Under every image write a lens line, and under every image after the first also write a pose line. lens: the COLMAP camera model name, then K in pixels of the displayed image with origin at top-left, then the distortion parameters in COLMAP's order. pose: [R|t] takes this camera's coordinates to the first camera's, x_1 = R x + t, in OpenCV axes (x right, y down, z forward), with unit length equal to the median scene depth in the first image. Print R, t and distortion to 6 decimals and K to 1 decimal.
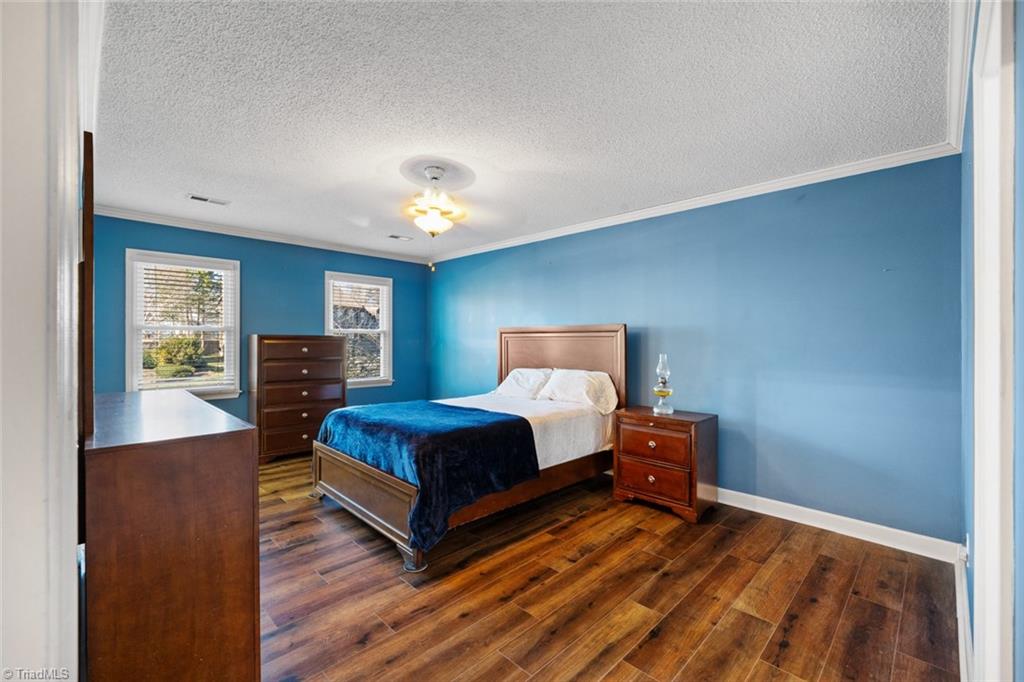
lens RADIAL K [[433.4, 0, 509.4], [0, 433.4, 331.8], [0, 0, 1]] dist [-0.000608, -0.000356]
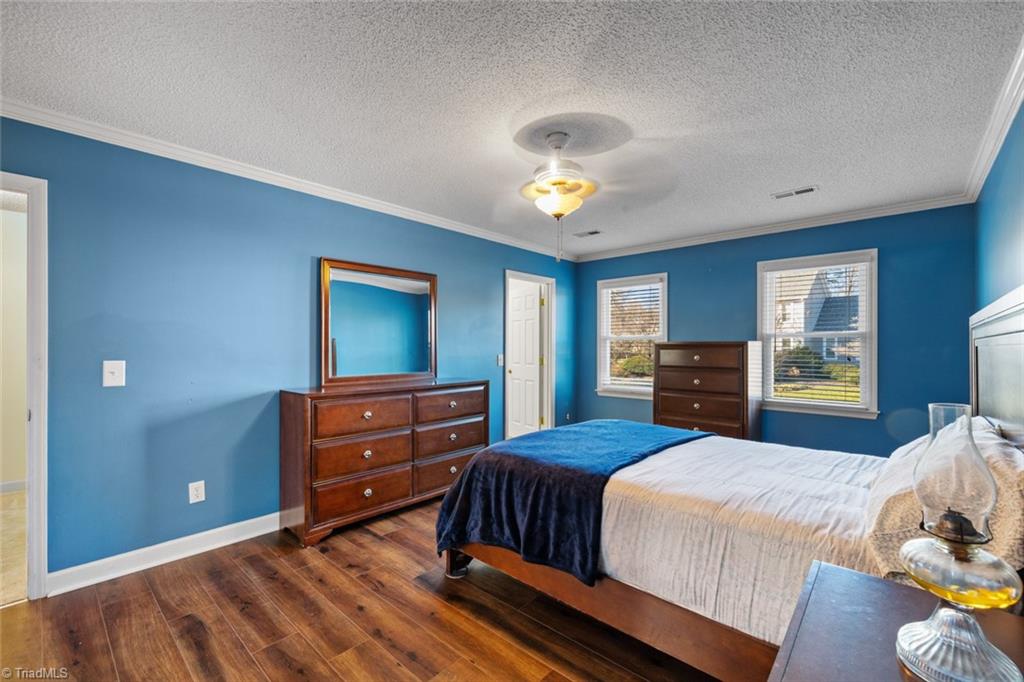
lens RADIAL K [[433.4, 0, 509.4], [0, 433.4, 331.8], [0, 0, 1]] dist [-0.000608, -0.000356]
pose [[0.050521, -0.037623, -0.998014, 0.851417], [0.017040, 0.999177, -0.036804, 0.030377], [0.998578, -0.015146, 0.051120, 1.144291]]
